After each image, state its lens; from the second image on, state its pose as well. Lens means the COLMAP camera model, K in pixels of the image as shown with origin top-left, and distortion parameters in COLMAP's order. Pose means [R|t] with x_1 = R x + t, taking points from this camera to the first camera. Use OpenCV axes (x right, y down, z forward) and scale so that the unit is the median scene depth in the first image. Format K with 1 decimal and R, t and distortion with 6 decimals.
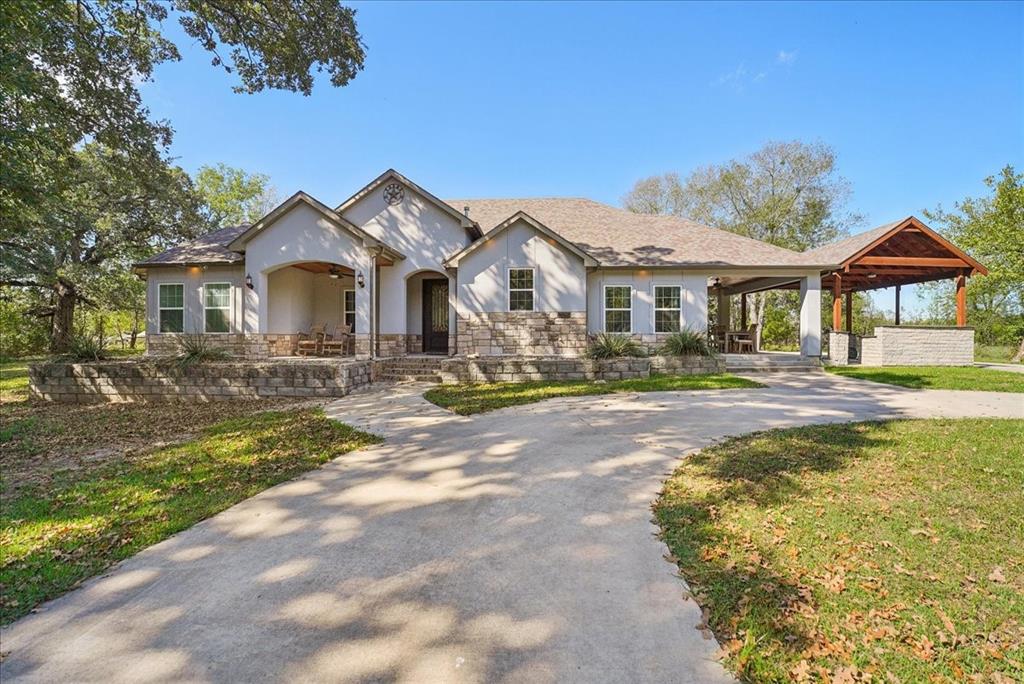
lens RADIAL K [[421.5, 0, 515.2], [0, 421.5, 338.4], [0, 0, 1]] dist [-0.028502, 0.000429]
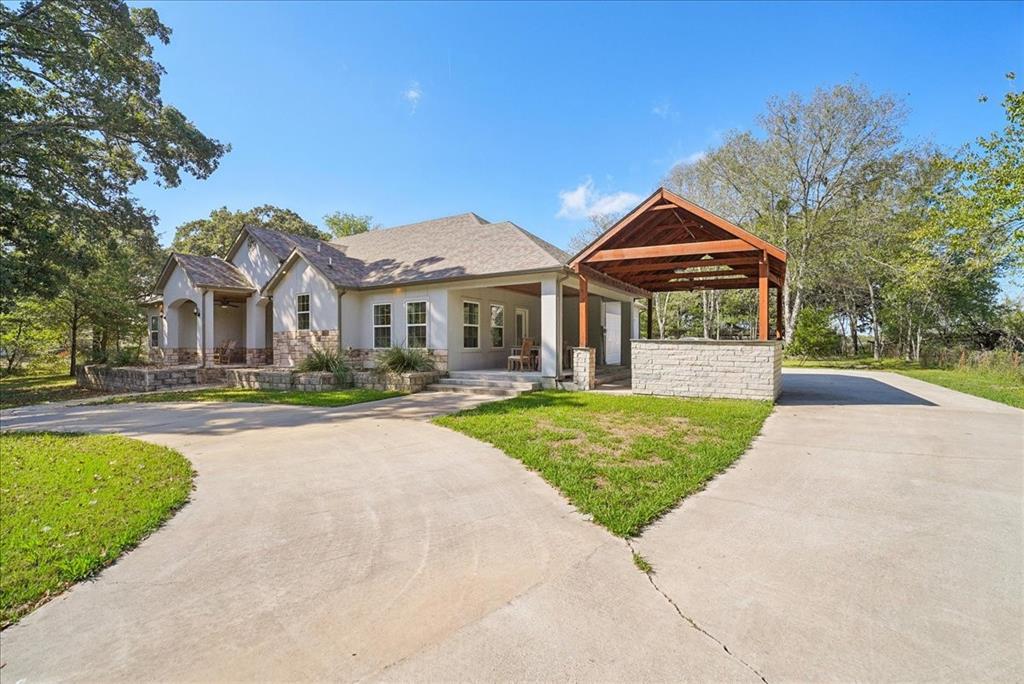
lens RADIAL K [[432.5, 0, 512.0], [0, 432.5, 342.0], [0, 0, 1]] dist [-0.035134, 0.000192]
pose [[0.875732, -0.002393, -0.482792, 1.106163], [-0.002792, 0.999946, -0.010021, -0.019150], [0.482790, 0.010124, 0.875678, 0.217148]]
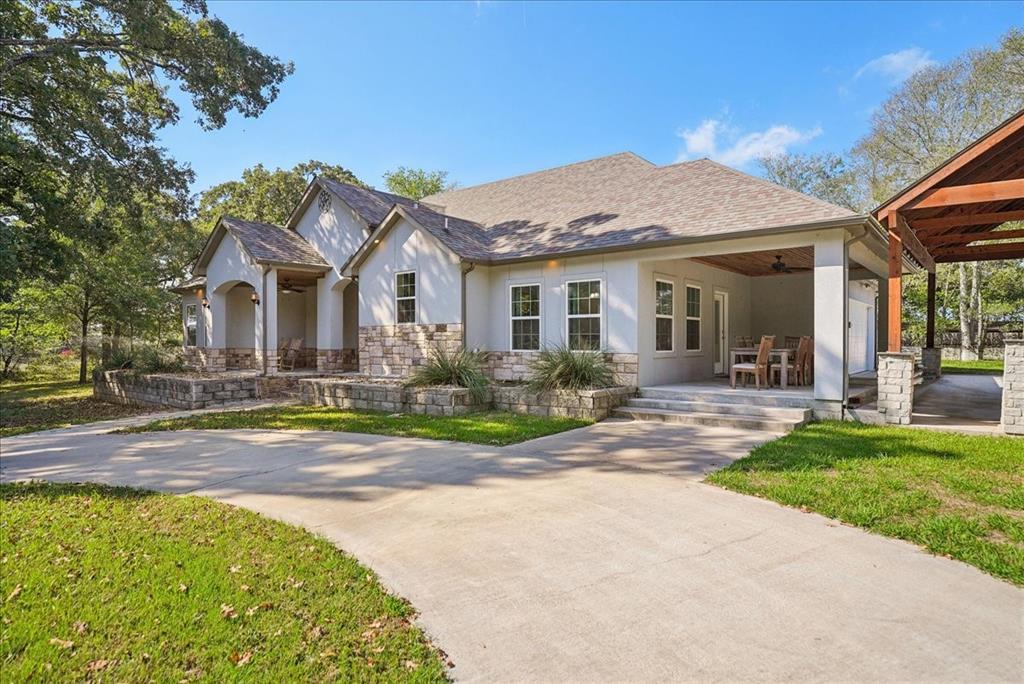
lens RADIAL K [[565.6, 0, 529.1], [0, 565.6, 346.1], [0, 0, 1]] dist [-0.004605, -0.015588]
pose [[0.807433, 0.006546, -0.589923, 0.855839], [-0.007598, 0.999971, 0.000697, -0.022189], [0.589910, 0.003919, 0.807460, 0.239609]]
